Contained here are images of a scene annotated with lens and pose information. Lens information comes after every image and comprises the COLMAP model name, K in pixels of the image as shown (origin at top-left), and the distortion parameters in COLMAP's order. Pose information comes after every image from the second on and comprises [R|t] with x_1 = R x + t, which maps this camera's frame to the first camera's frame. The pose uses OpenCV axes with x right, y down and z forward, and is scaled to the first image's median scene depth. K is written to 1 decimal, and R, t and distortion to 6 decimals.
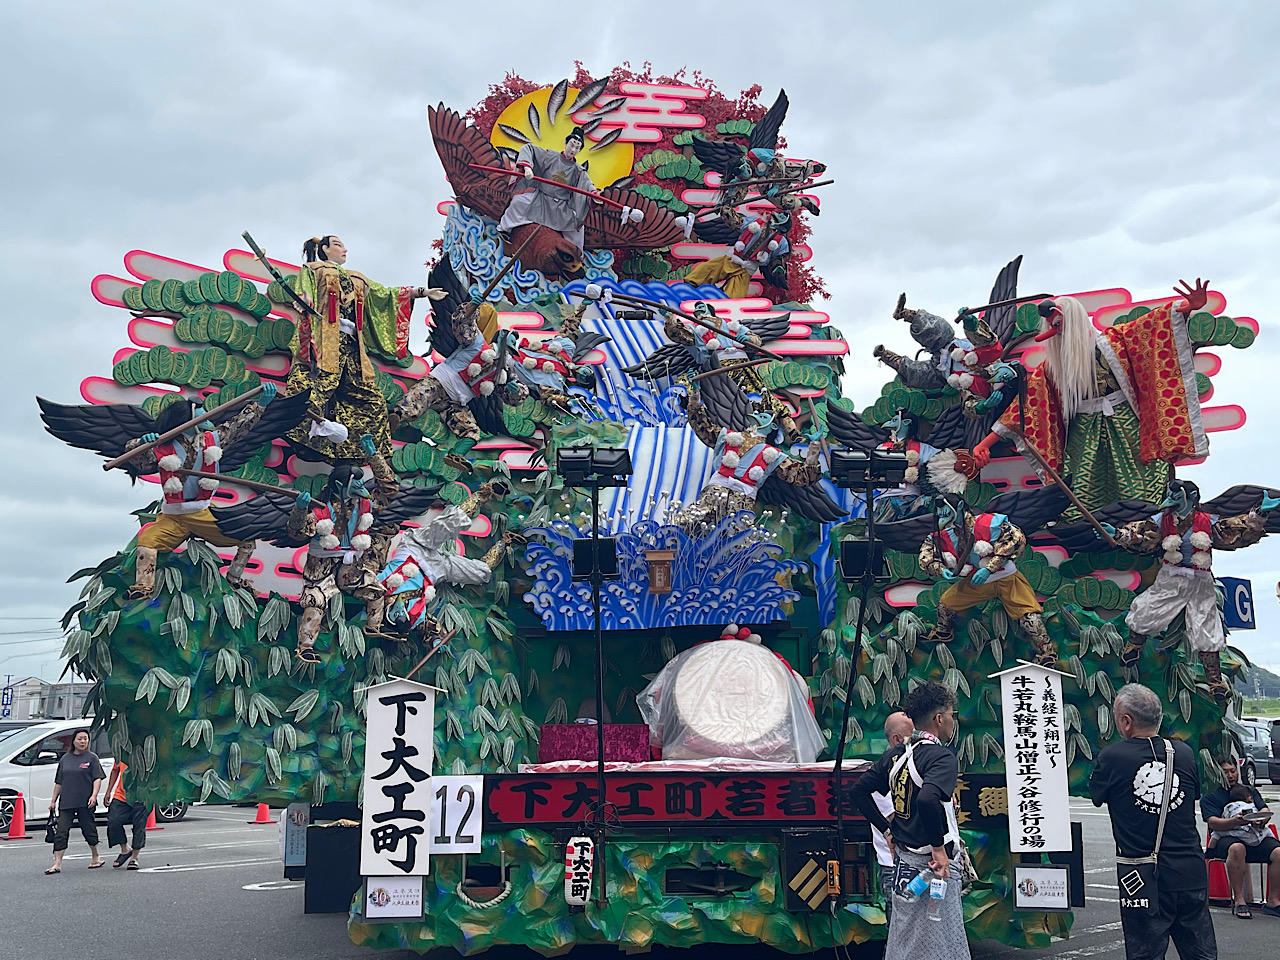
lens RADIAL K [[1236.5, 0, 640.0], [0, 1236.5, 480.0], [0, 0, 1]] dist [0.038641, -0.004068]
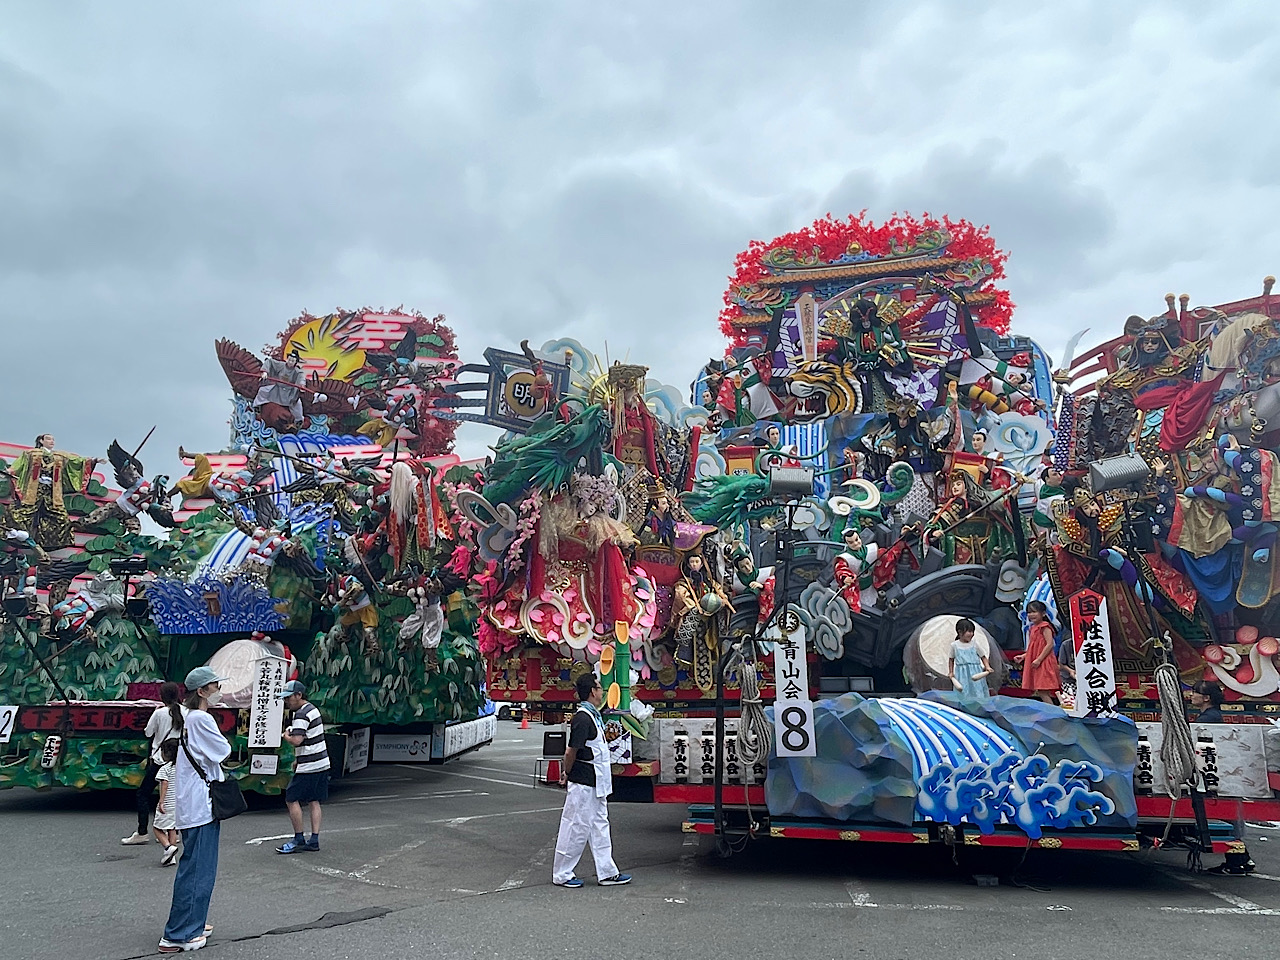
lens RADIAL K [[849.3, 0, 640.0], [0, 849.3, 480.0], [0, 0, 1]] dist [0.006282, -0.039133]
pose [[0.998043, -0.006715, -0.062170, 0.760668], [0.004268, 0.999214, -0.039415, -0.063184], [0.062386, 0.039072, 0.997287, -0.280253]]
